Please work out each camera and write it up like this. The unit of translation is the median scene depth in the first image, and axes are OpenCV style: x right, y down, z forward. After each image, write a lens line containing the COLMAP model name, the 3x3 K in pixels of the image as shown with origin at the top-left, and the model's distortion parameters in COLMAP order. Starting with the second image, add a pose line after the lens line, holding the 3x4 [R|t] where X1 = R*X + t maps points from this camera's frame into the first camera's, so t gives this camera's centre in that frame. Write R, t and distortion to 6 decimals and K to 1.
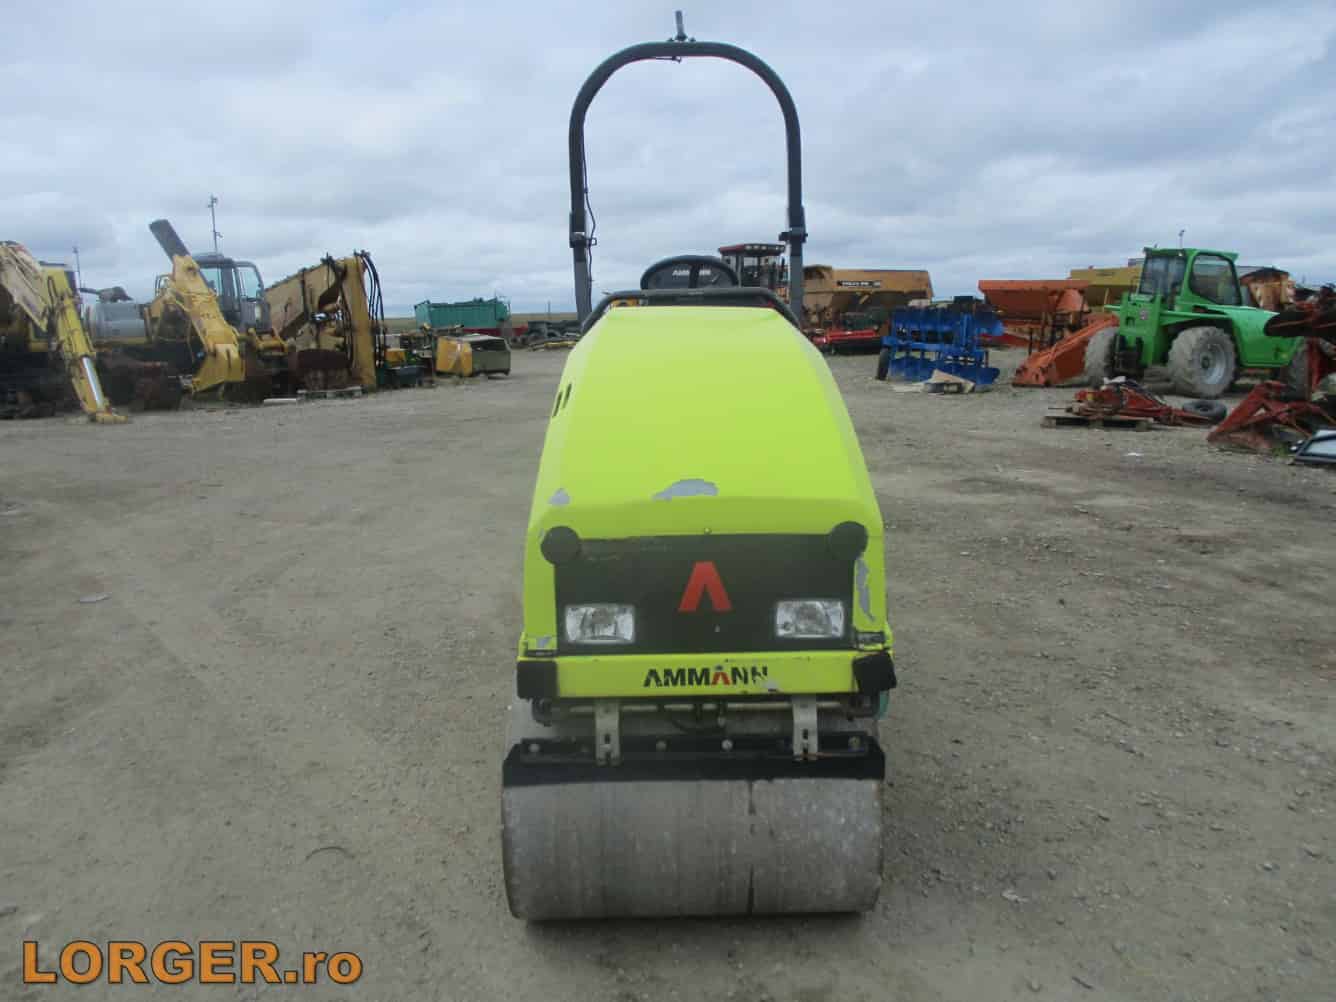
lens RADIAL K [[1144.2, 0, 673.3], [0, 1144.2, 498.9], [0, 0, 1]] dist [-0.049044, 0.037808]
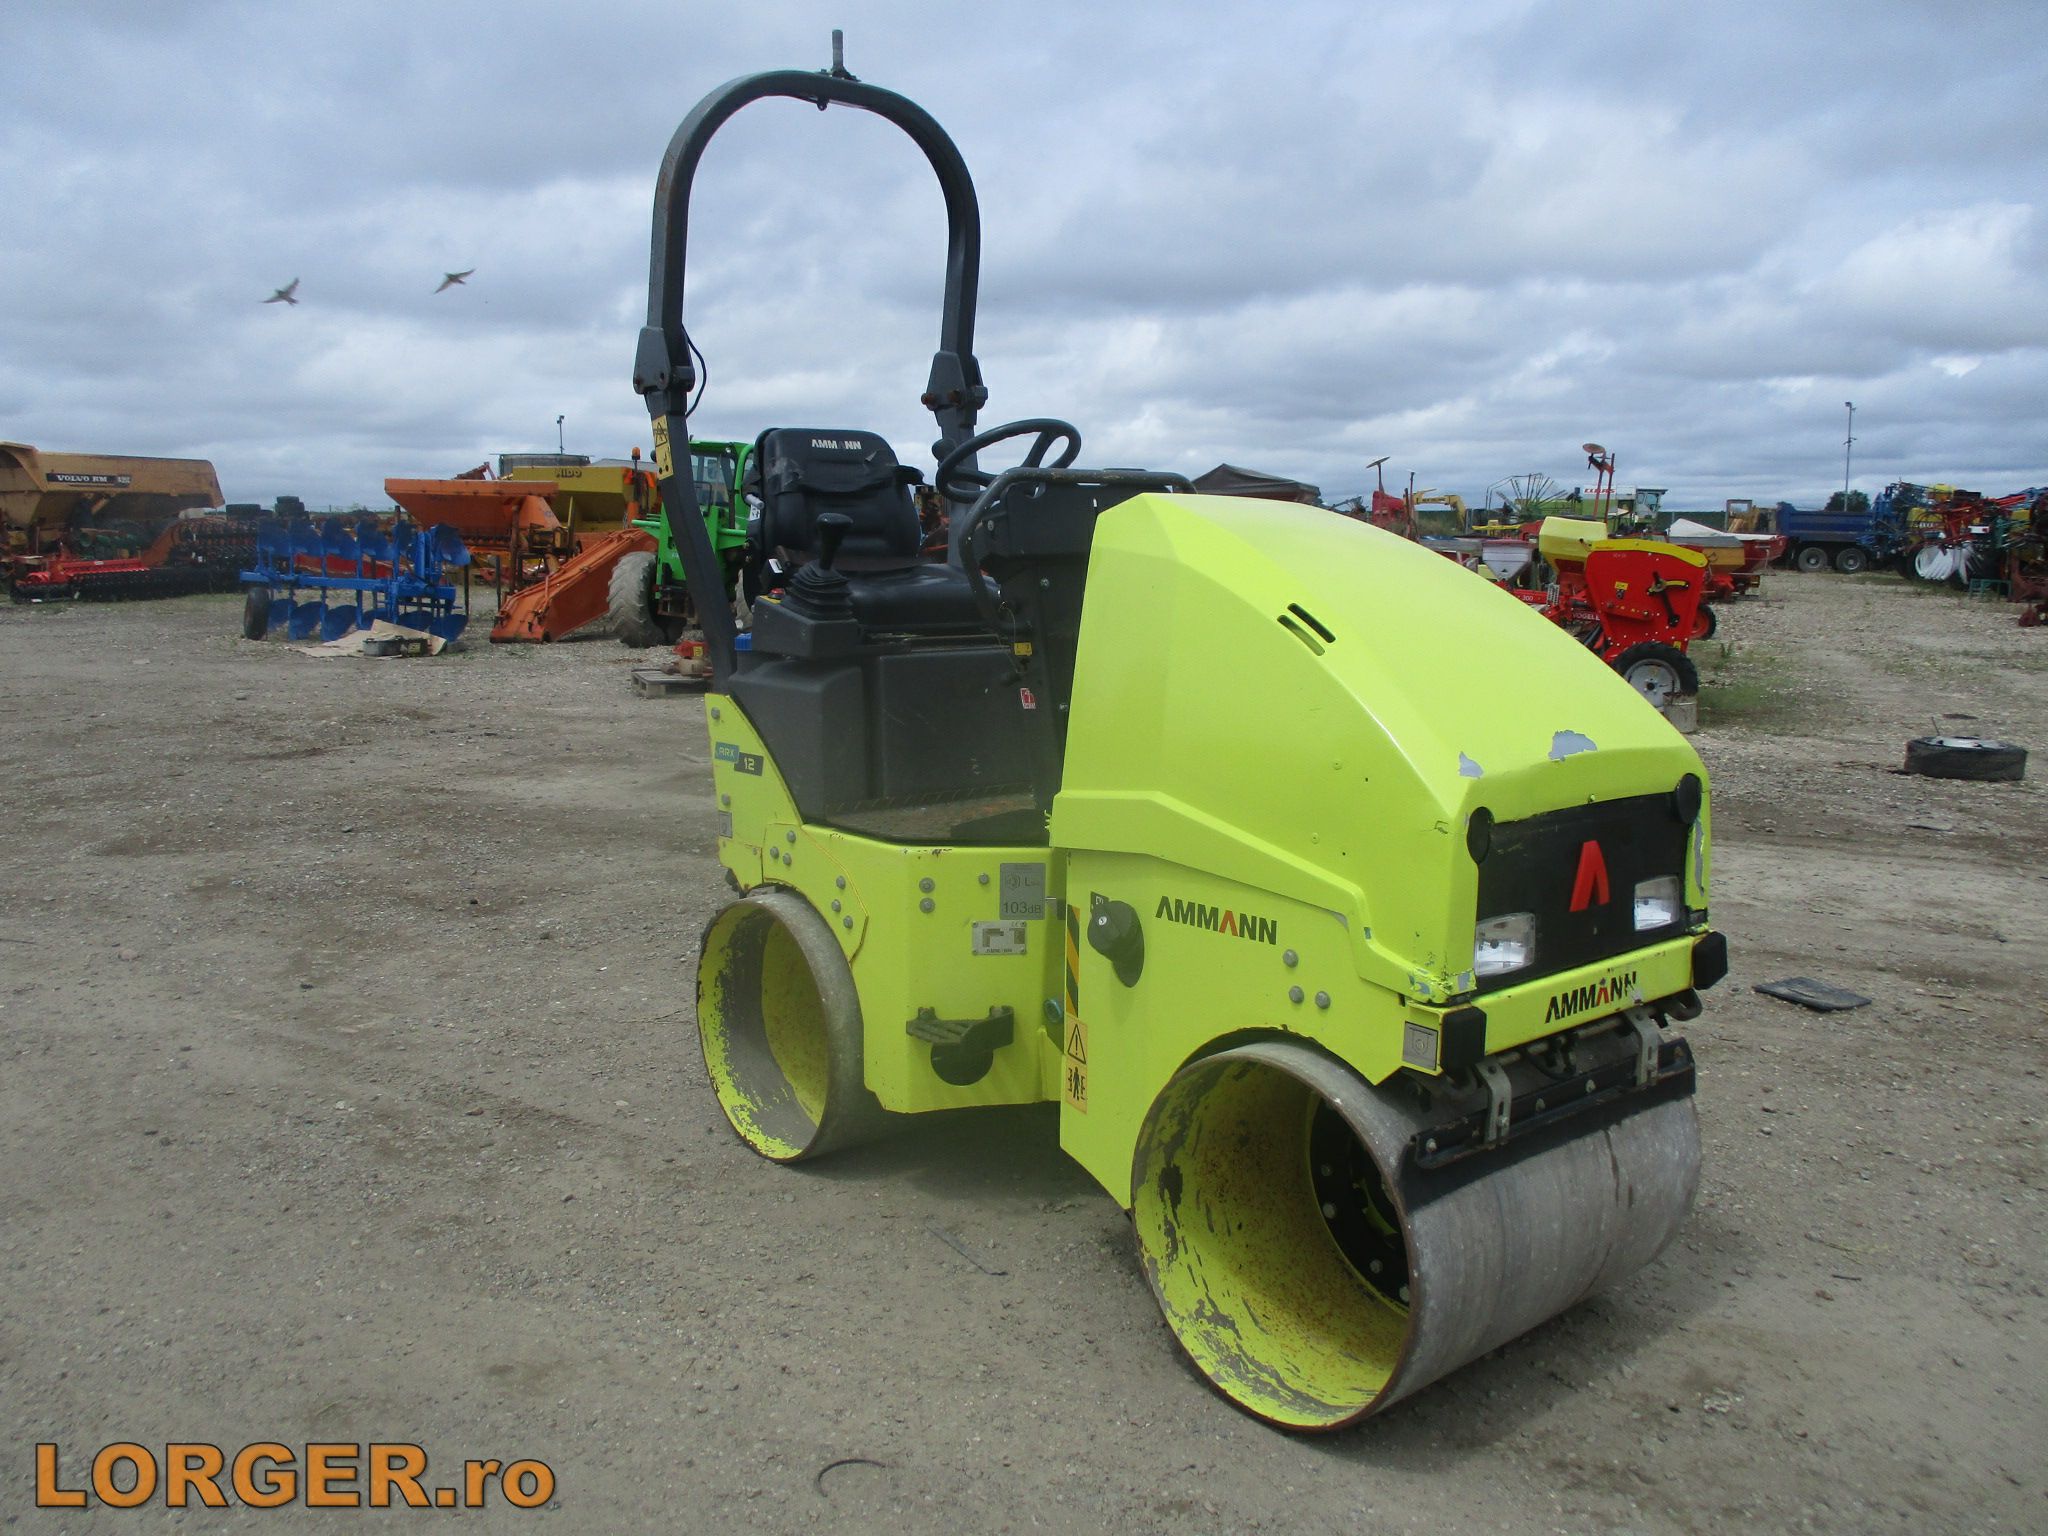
lens RADIAL K [[1753.9, 0, 1034.1], [0, 1753.9, 782.7], [0, 0, 1]] dist [-0.049044, 0.037808]
pose [[0.762071, -0.074432, 0.643201, -0.120039], [0.087844, 0.996071, 0.011188, -0.003283], [-0.641507, 0.047975, 0.765615, 0.045141]]
